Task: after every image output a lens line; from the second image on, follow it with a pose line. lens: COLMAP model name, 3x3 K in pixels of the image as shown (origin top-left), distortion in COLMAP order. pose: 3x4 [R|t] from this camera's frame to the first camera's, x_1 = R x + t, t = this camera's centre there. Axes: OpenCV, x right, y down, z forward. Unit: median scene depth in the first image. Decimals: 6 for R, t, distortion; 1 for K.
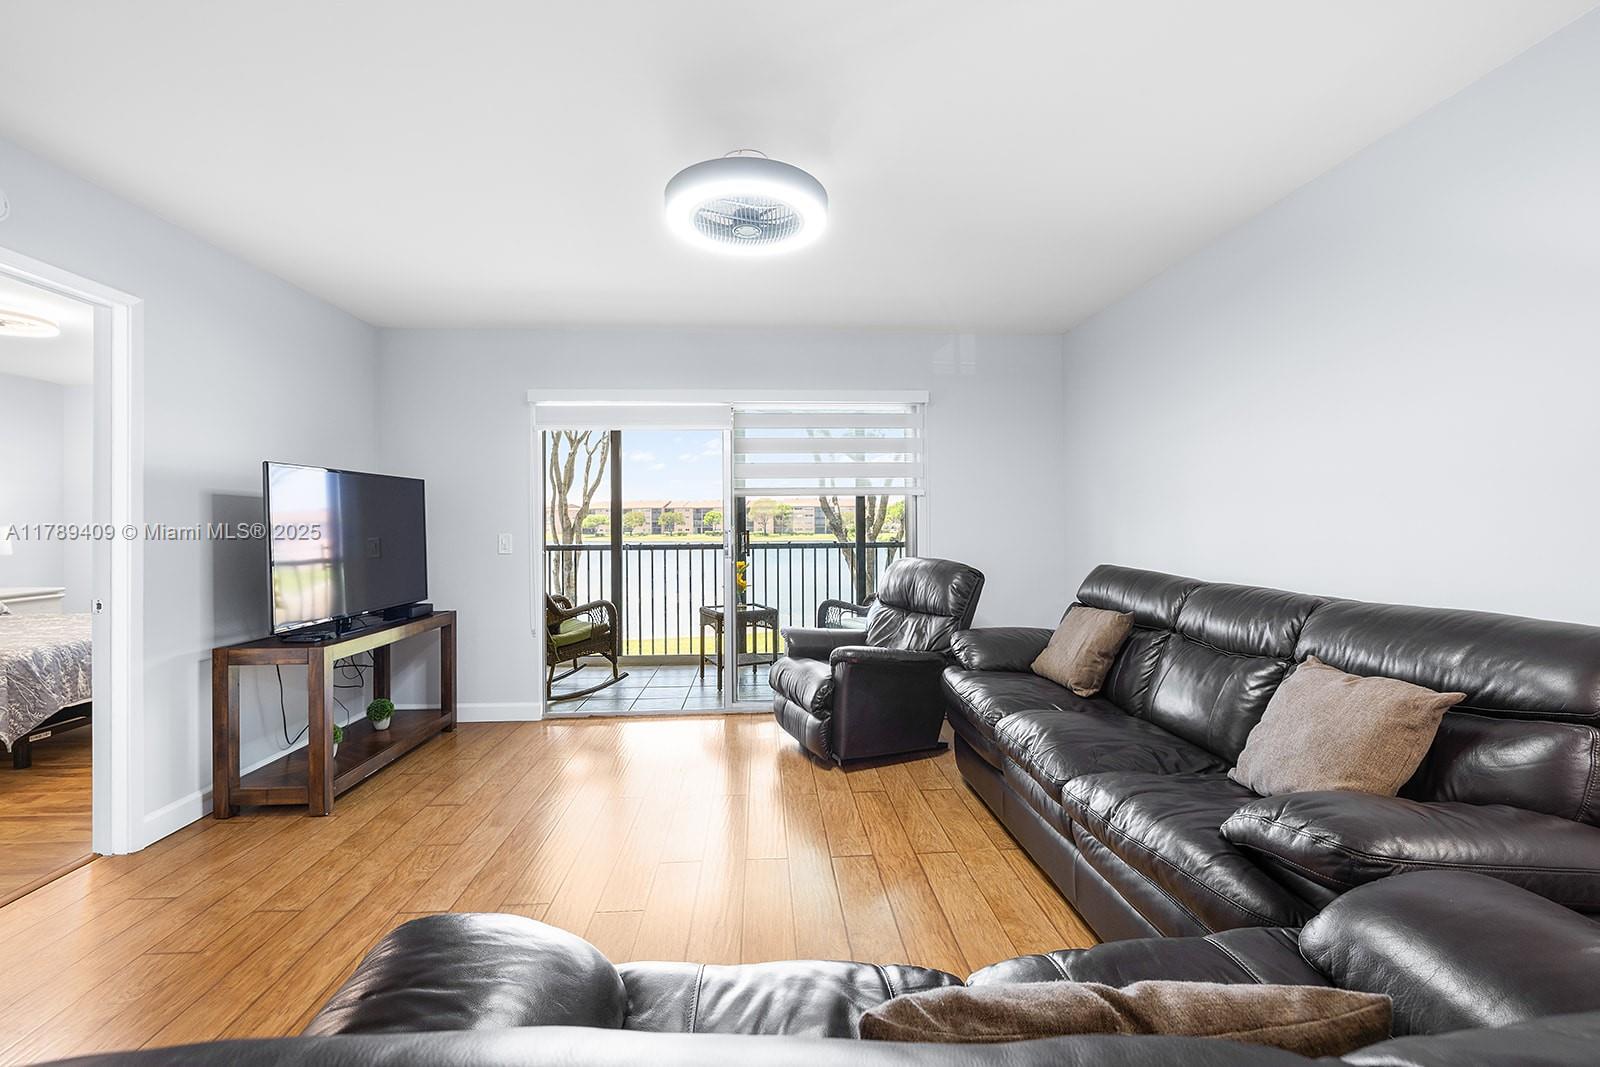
lens RADIAL K [[666.0, 0, 800.3], [0, 666.0, 522.1], [0, 0, 1]] dist [-0.003526, 0.000597]
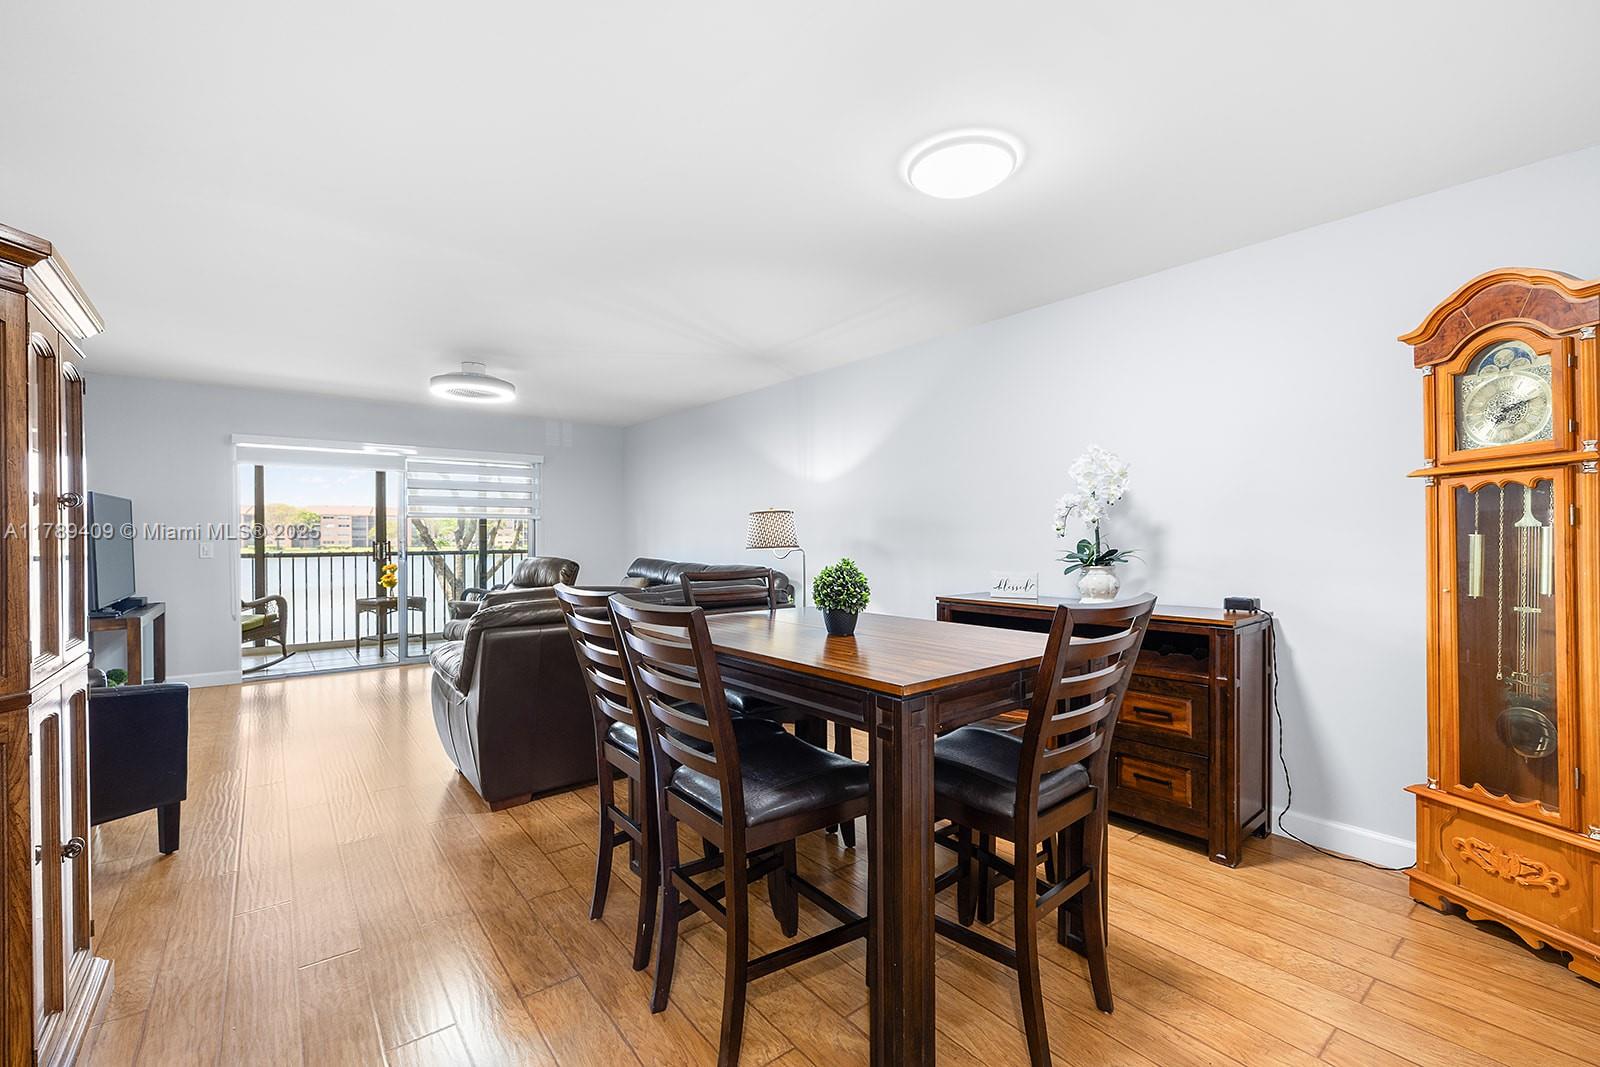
lens RADIAL K [[666.0, 0, 792.7], [0, 666.0, 537.9], [0, 0, 1]] dist [-0.003526, 0.000597]
pose [[0.818919, 0.003507, 0.573898, -0.193605], [-0.006083, 0.999978, 0.002568, -0.002493], [-0.573876, -0.005594, 0.818923, -0.552216]]
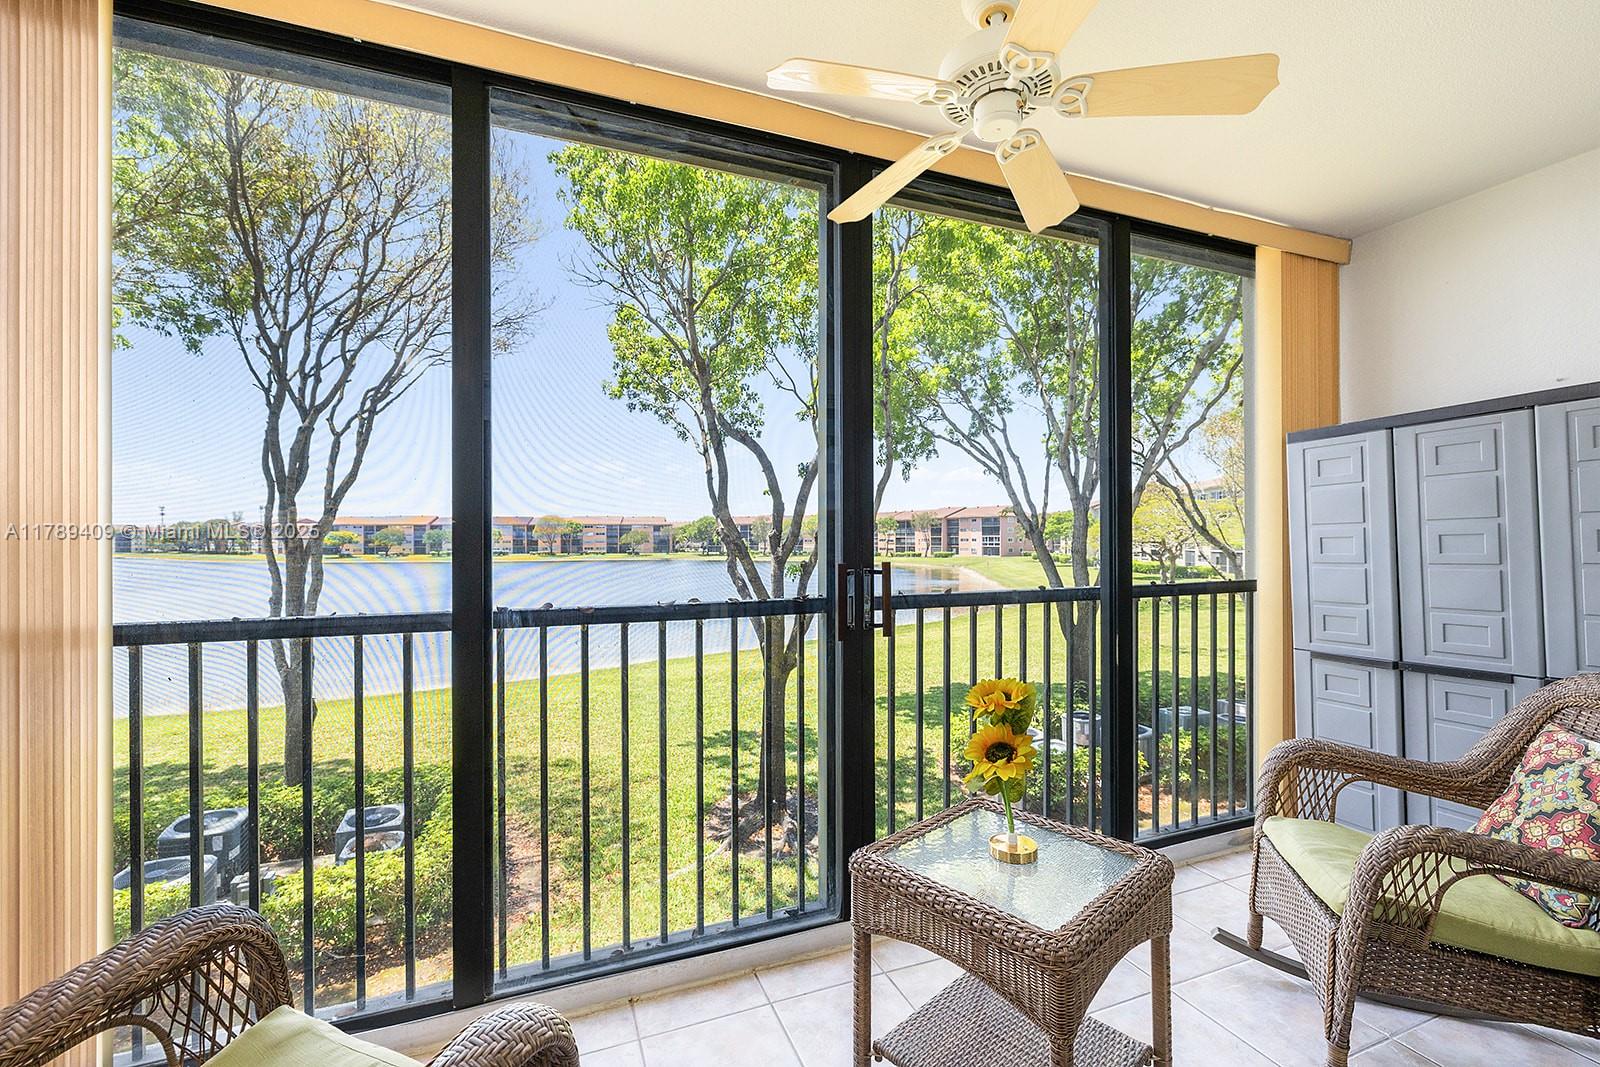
lens RADIAL K [[666.0, 0, 796.0], [0, 666.0, 535.1], [0, 0, 1]] dist [-0.003526, 0.000597]
pose [[0.954108, 0.004648, 0.299428, -0.247956], [-0.001960, 0.999955, -0.009275, 0.001081], [-0.299457, 0.008262, 0.954074, 0.741537]]
